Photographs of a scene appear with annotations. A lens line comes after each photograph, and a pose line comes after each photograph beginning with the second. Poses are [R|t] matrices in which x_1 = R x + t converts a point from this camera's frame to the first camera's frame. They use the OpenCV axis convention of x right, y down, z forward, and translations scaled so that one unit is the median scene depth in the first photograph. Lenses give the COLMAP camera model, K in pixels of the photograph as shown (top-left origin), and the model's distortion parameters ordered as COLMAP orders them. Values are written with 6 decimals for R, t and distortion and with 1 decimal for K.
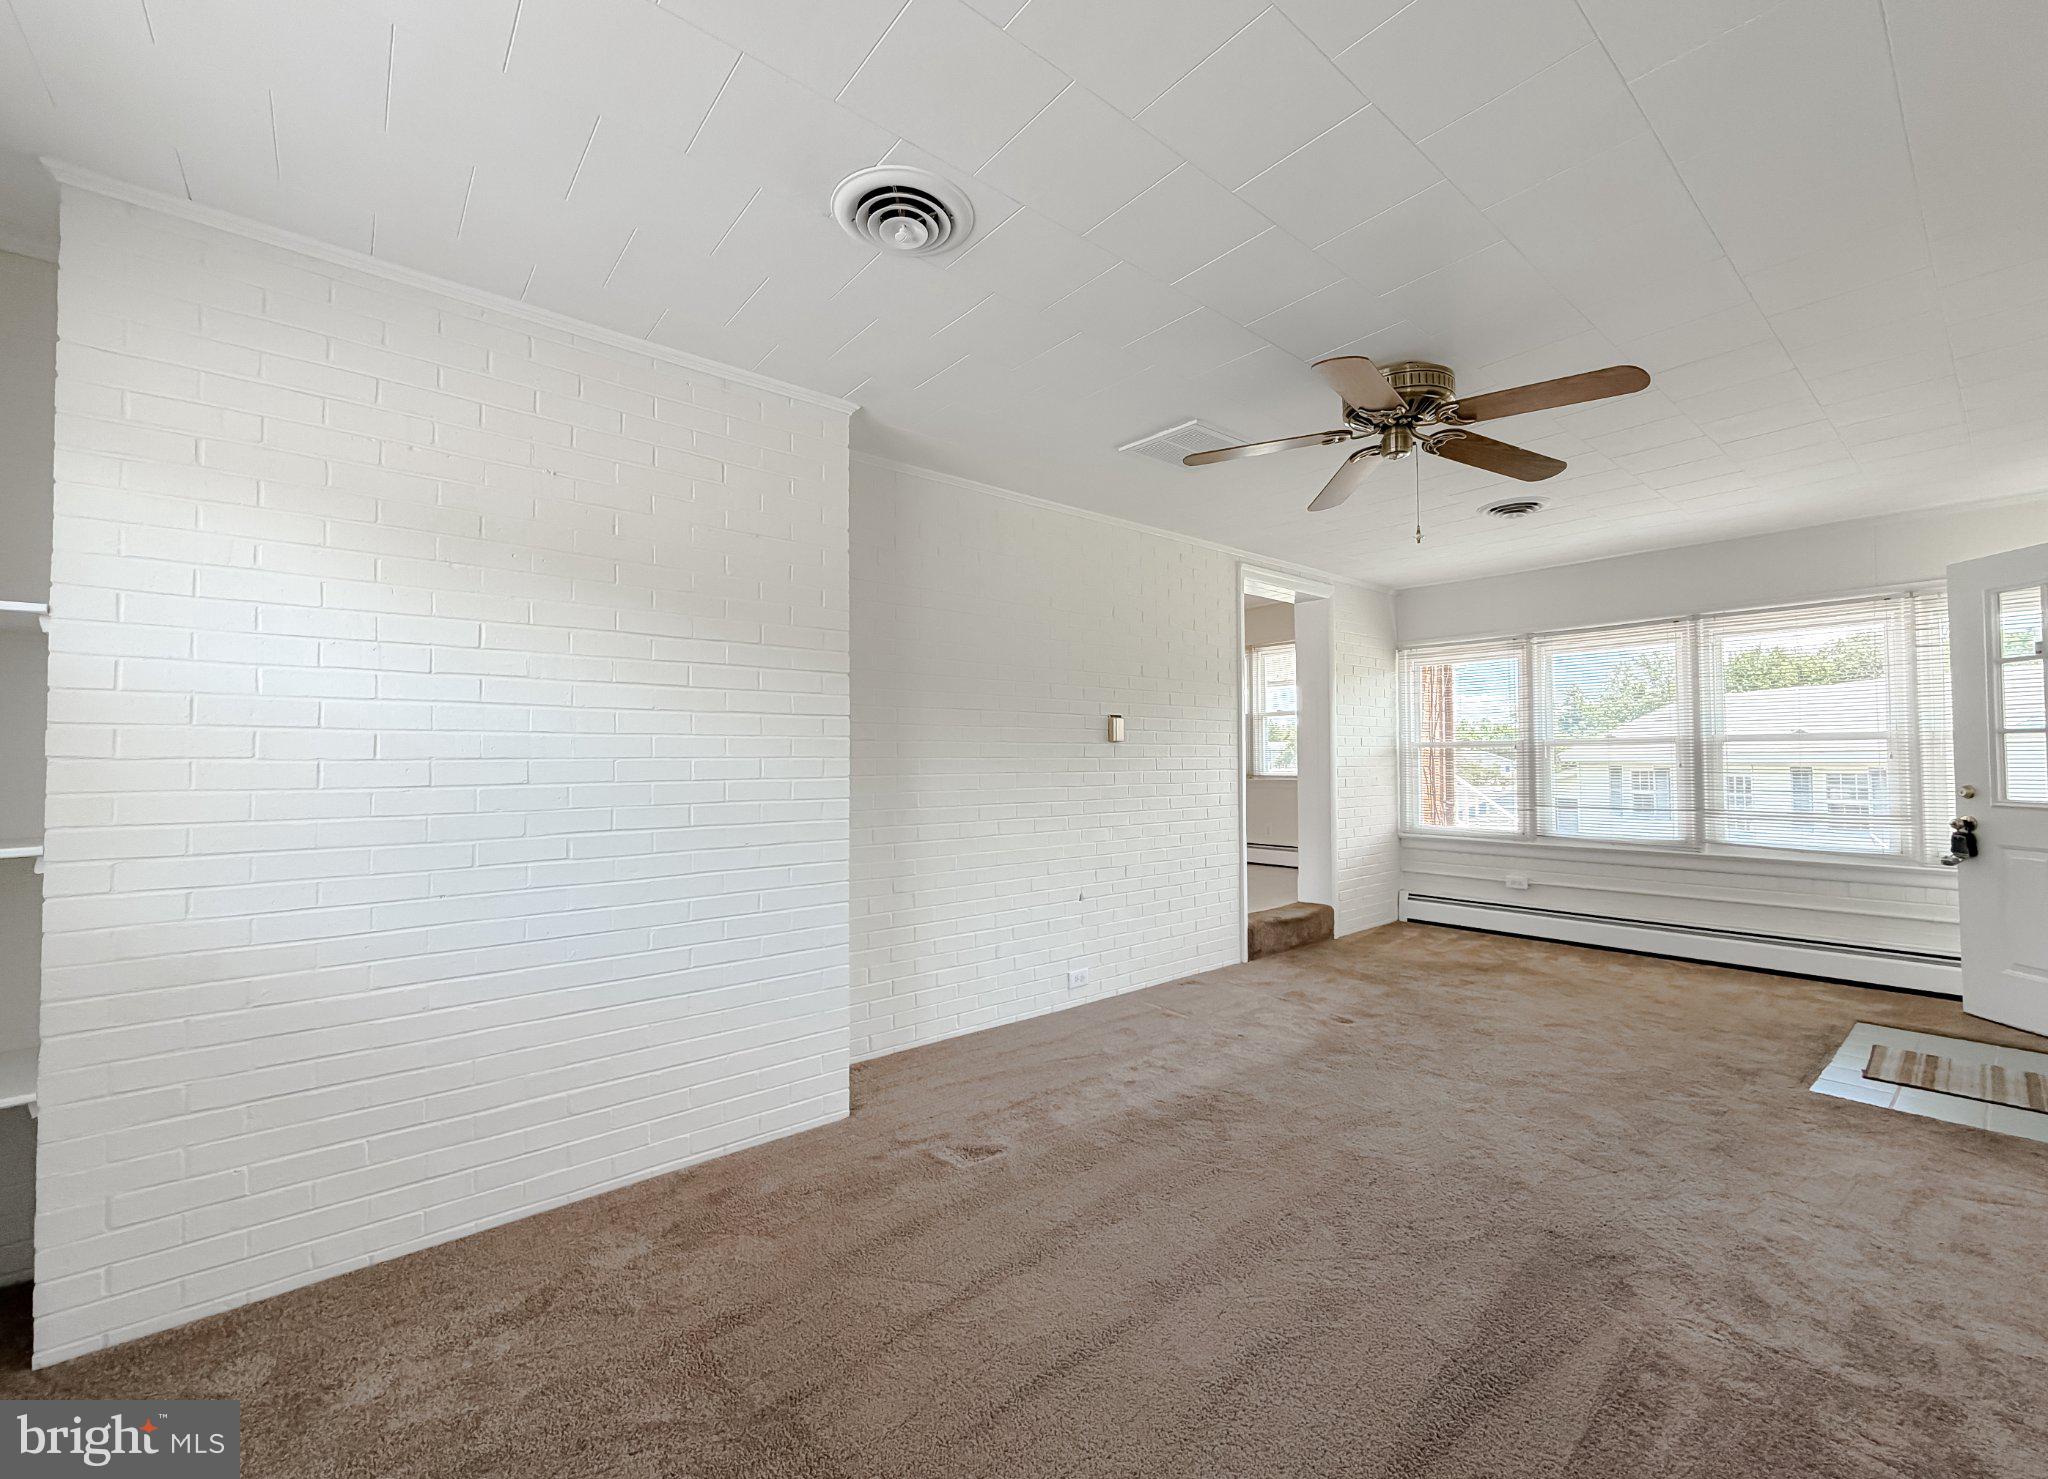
lens RADIAL K [[814.4, 0, 1022.0], [0, 814.4, 735.9], [0, 0, 1]] dist [0.009418, -0.000094]
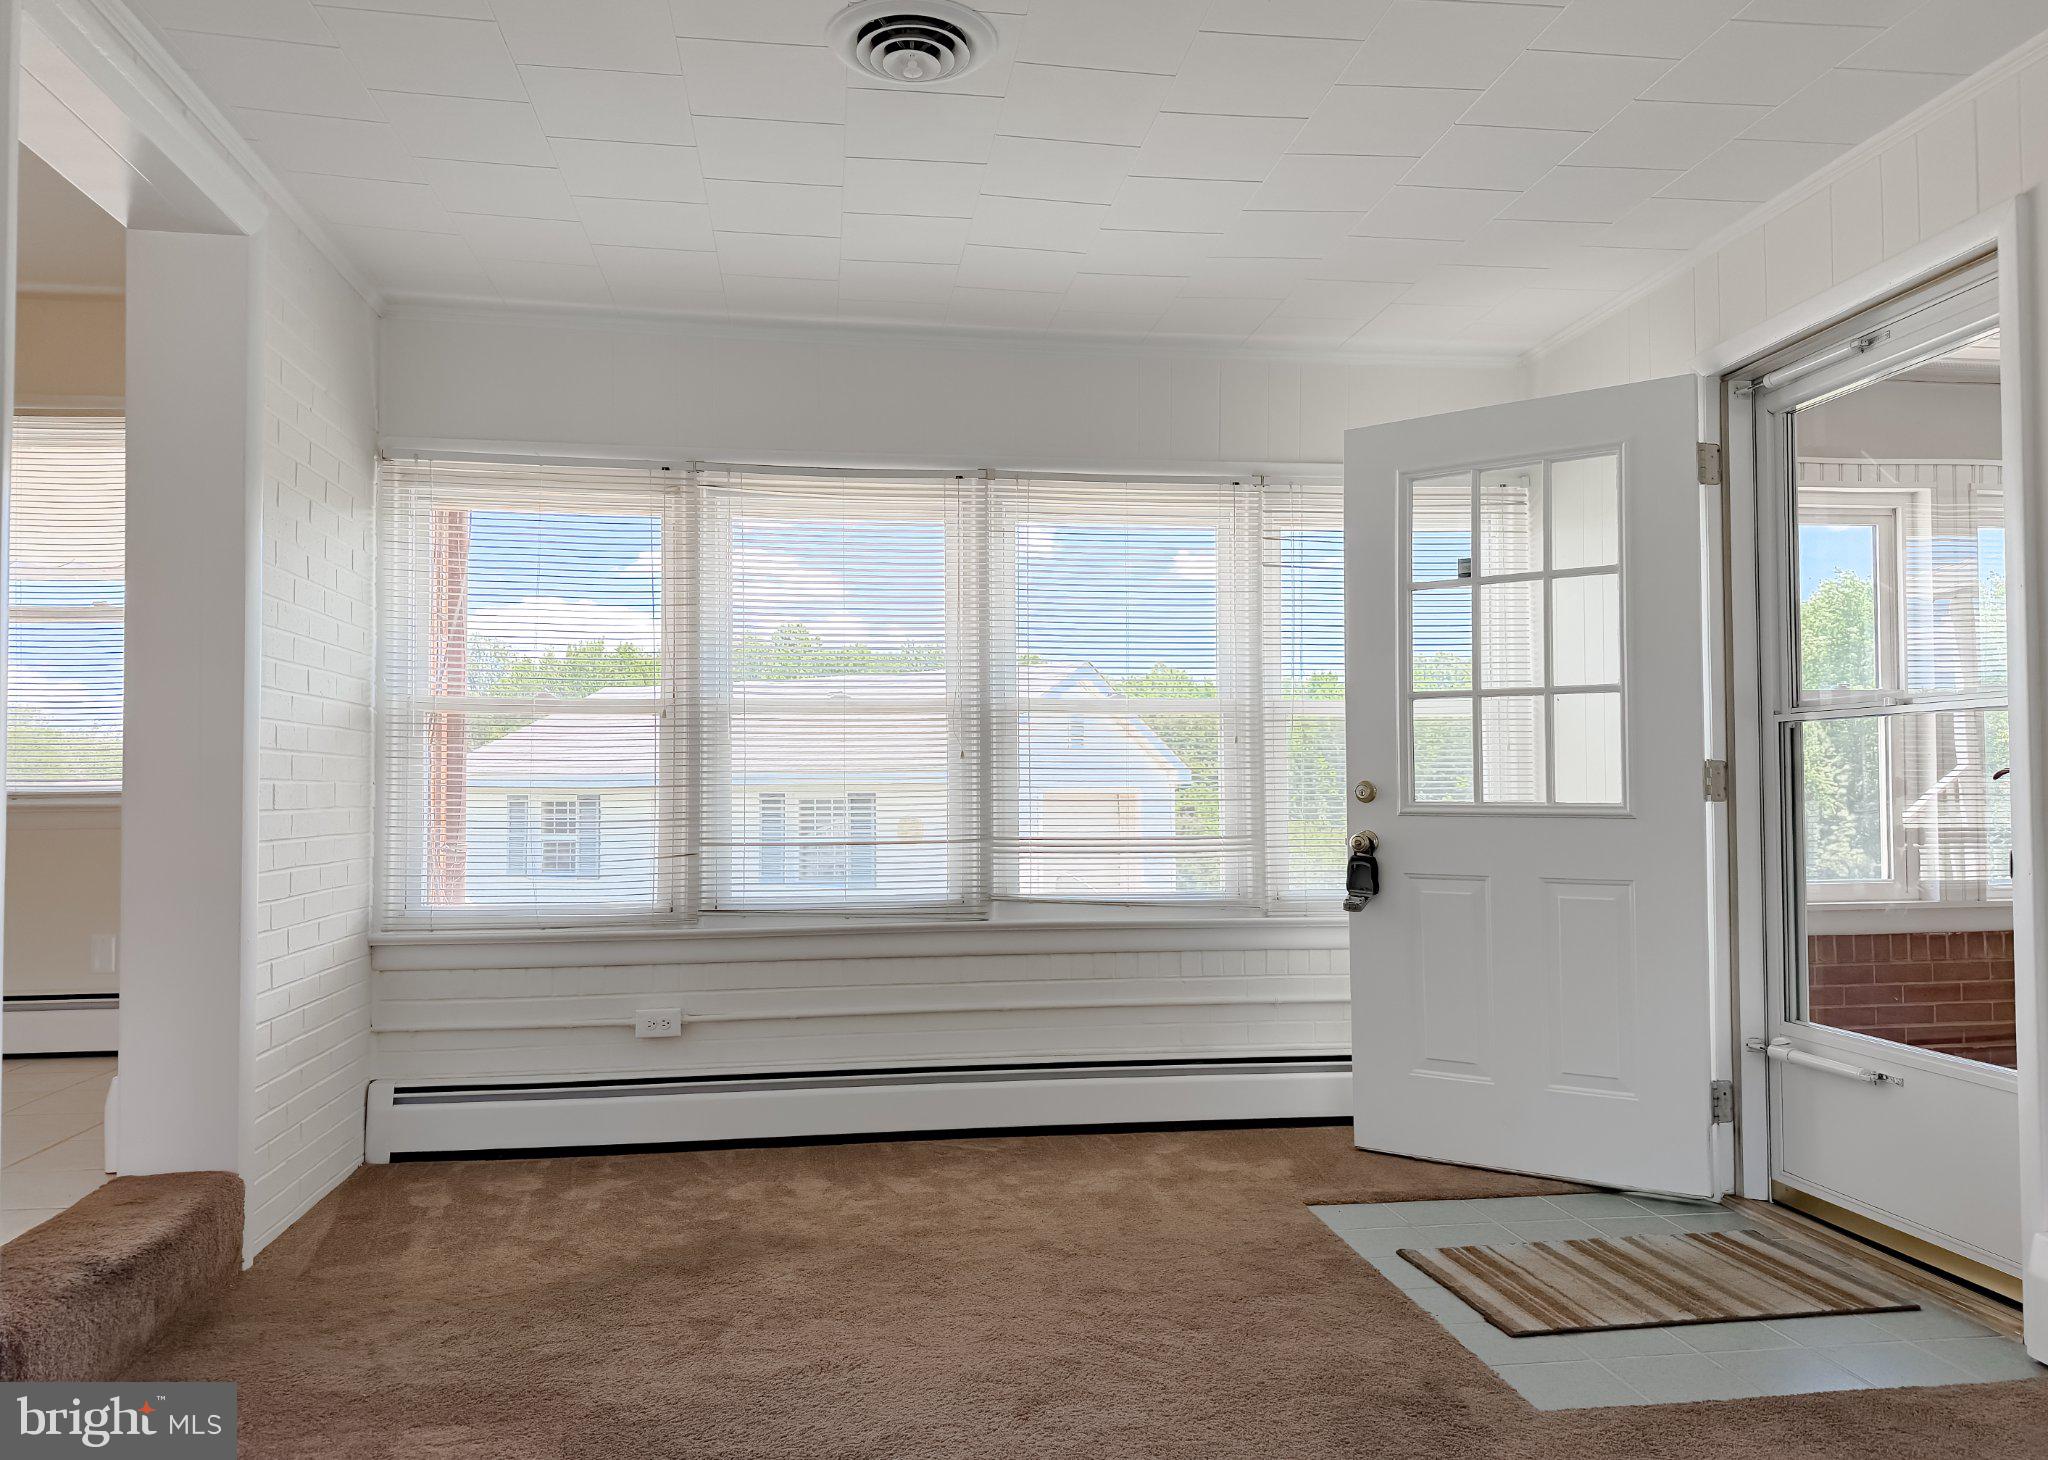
lens RADIAL K [[1467.2, 0, 1044.4], [0, 1467.2, 740.6], [0, 0, 1]] dist [0.068996, -0.044480]
pose [[0.529552, 0.031758, 0.847683, 0.054890], [-0.027643, 0.999414, -0.020174, 0.051798], [-0.847827, -0.012749, 0.530120, 0.544095]]
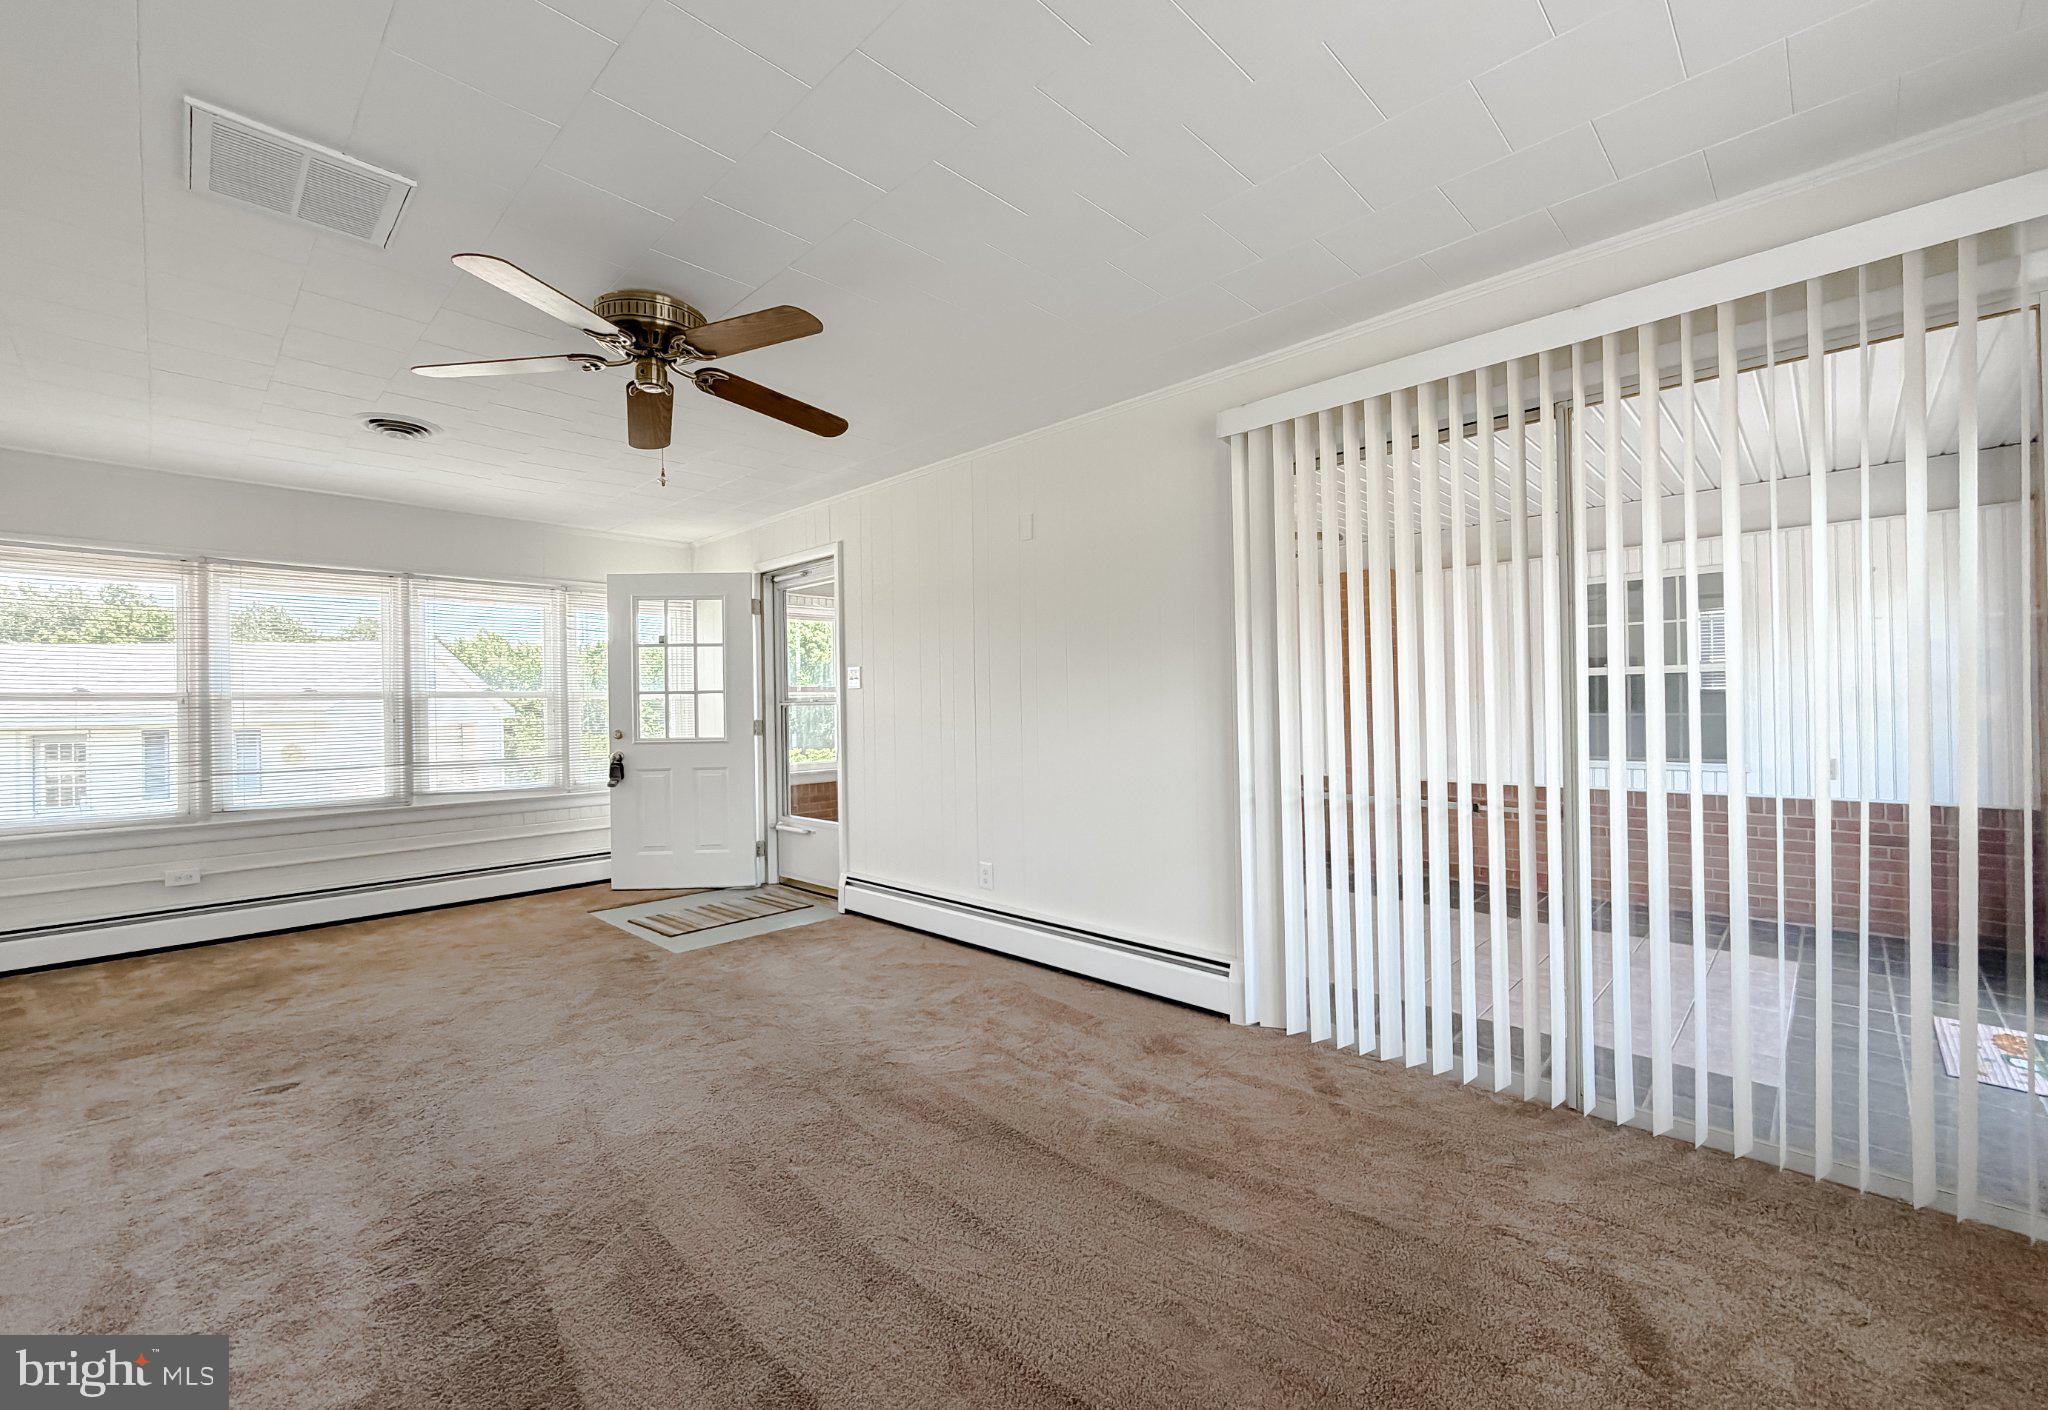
lens RADIAL K [[837.5, 0, 1011.1], [0, 837.5, 697.7], [0, 0, 1]] dist [-0.002774, 0.000494]
pose [[-0.081795, 0.017203, 0.996501, -0.322581], [-0.014380, 0.999727, -0.018439, 0.018505], [-0.996545, -0.015838, -0.081525, 0.388363]]
